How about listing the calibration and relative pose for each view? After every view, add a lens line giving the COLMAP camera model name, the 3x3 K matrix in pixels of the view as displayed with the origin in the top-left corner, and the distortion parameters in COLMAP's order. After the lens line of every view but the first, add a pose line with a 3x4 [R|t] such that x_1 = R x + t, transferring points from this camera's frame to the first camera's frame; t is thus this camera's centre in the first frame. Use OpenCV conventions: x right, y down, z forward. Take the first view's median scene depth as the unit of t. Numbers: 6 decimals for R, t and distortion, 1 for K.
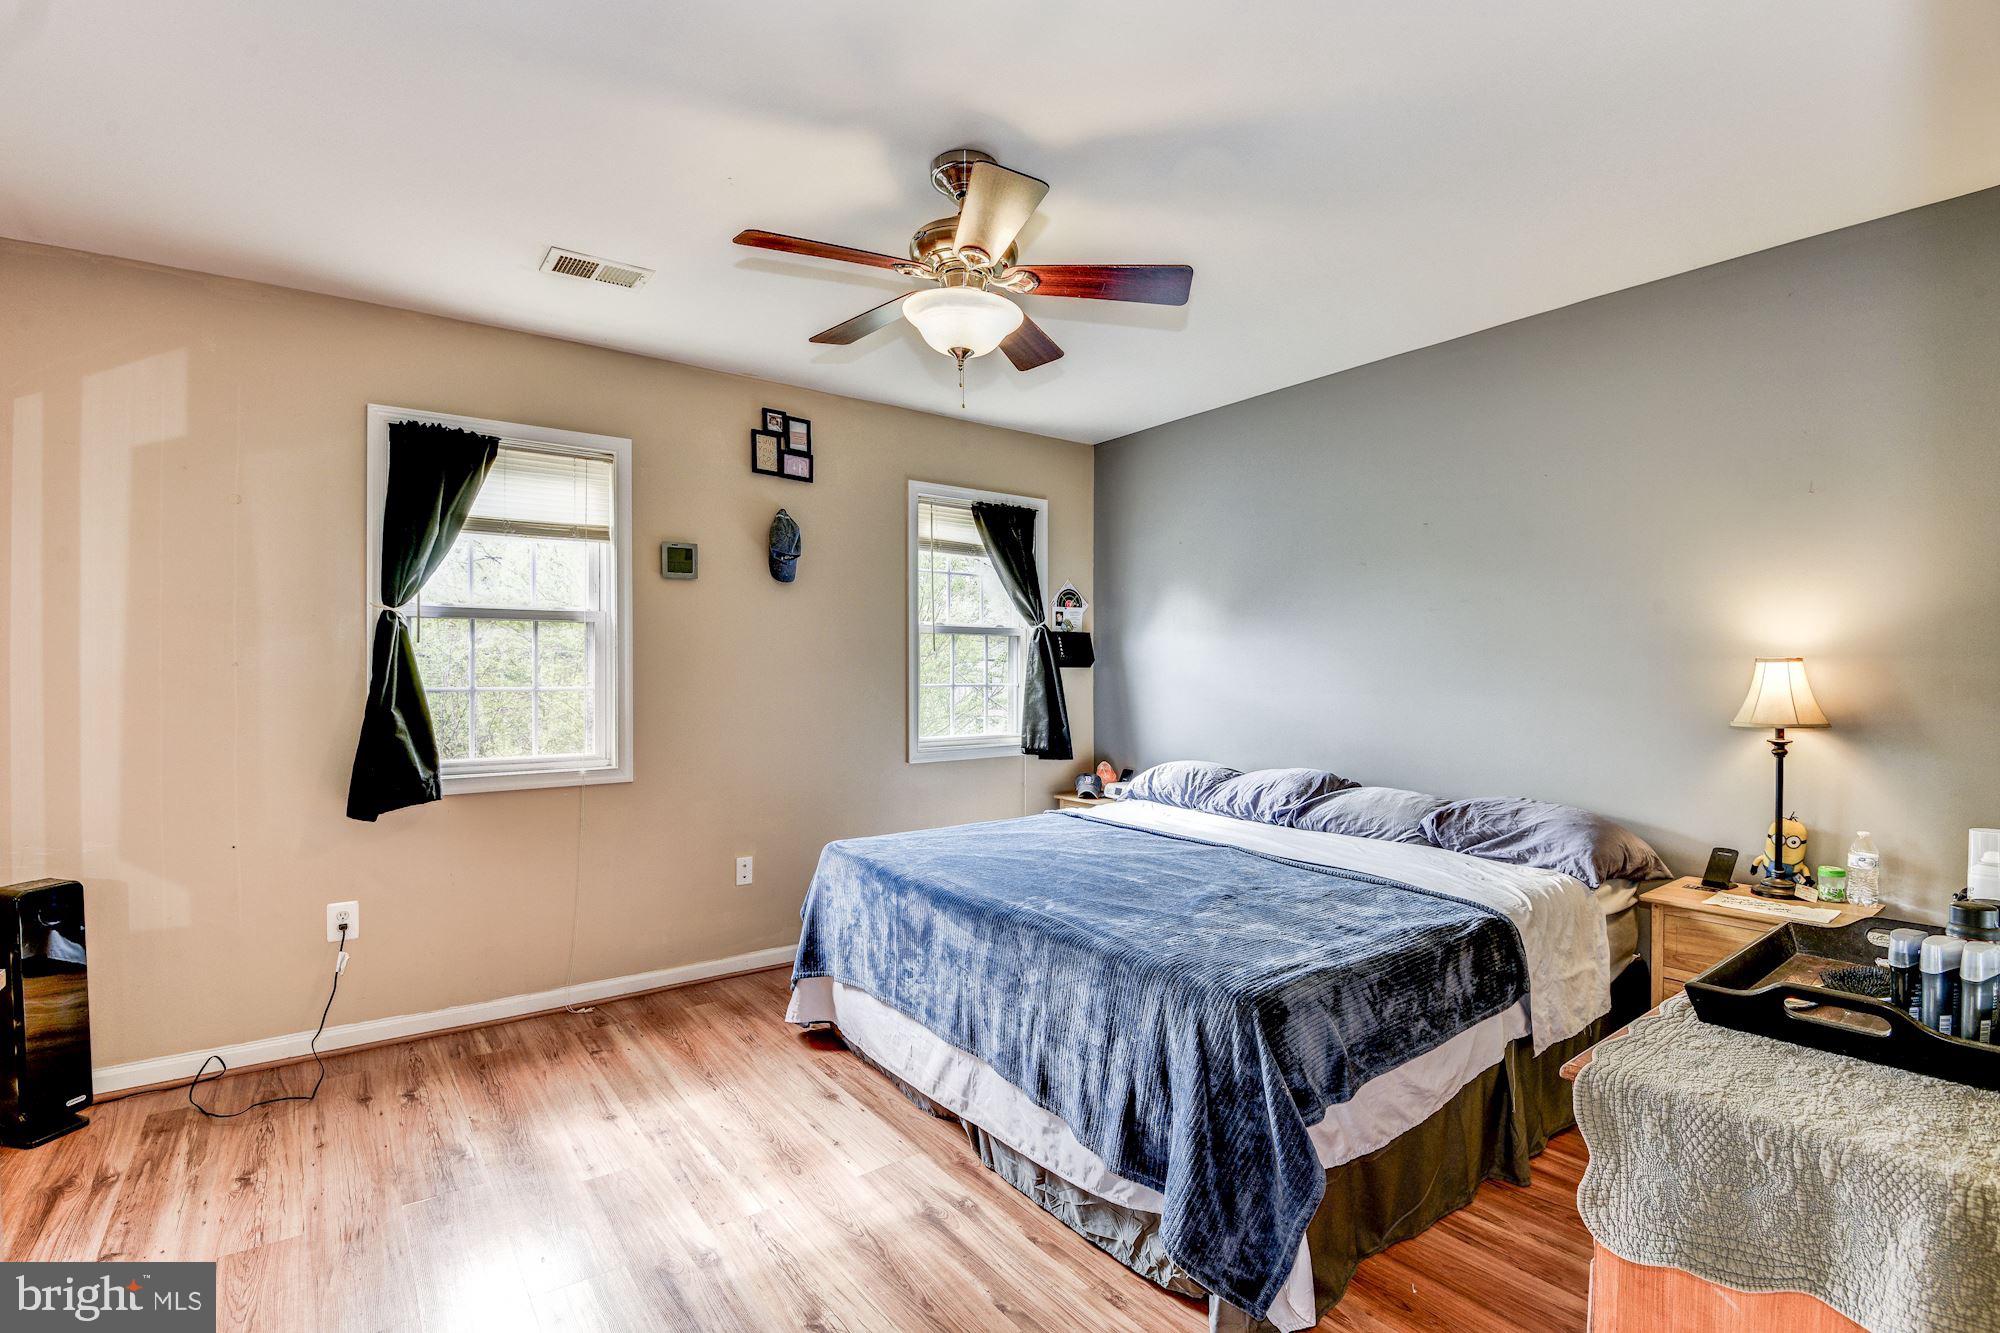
lens RADIAL K [[921.0, 0, 1002.9], [0, 921.0, 668.8], [0, 0, 1]] dist [-0.030288, -0.006963]
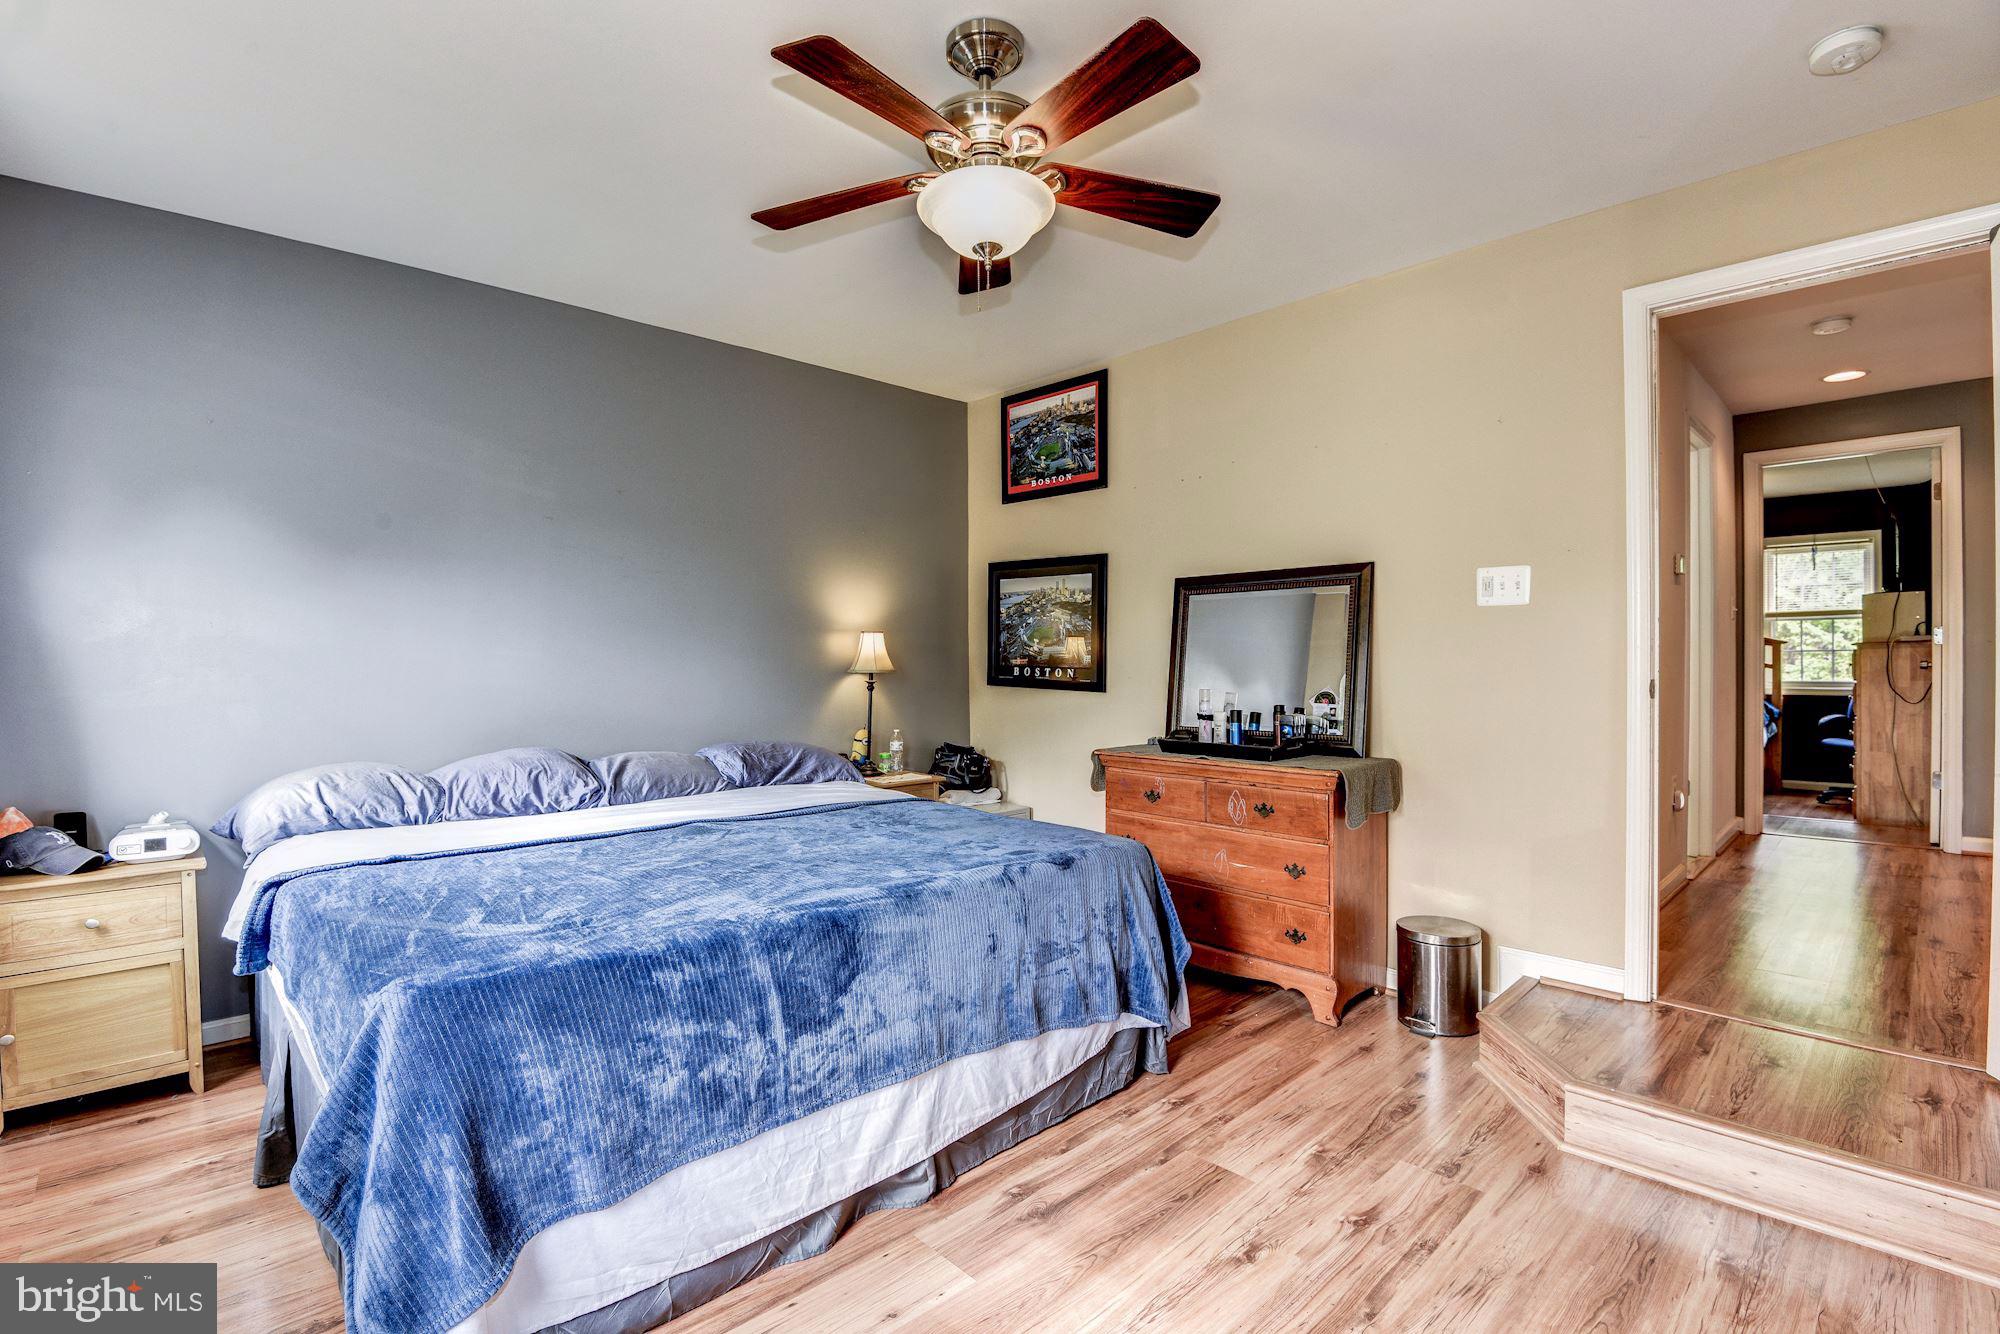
lens RADIAL K [[921.0, 0, 1000.7], [0, 921.0, 664.7], [0, 0, 1]] dist [-0.030288, -0.006963]
pose [[-0.143581, 0.000443, 0.989639, -0.989905], [-0.005369, 0.999985, -0.001226, 0.060724], [-0.989624, -0.005490, -0.143576, 1.204039]]
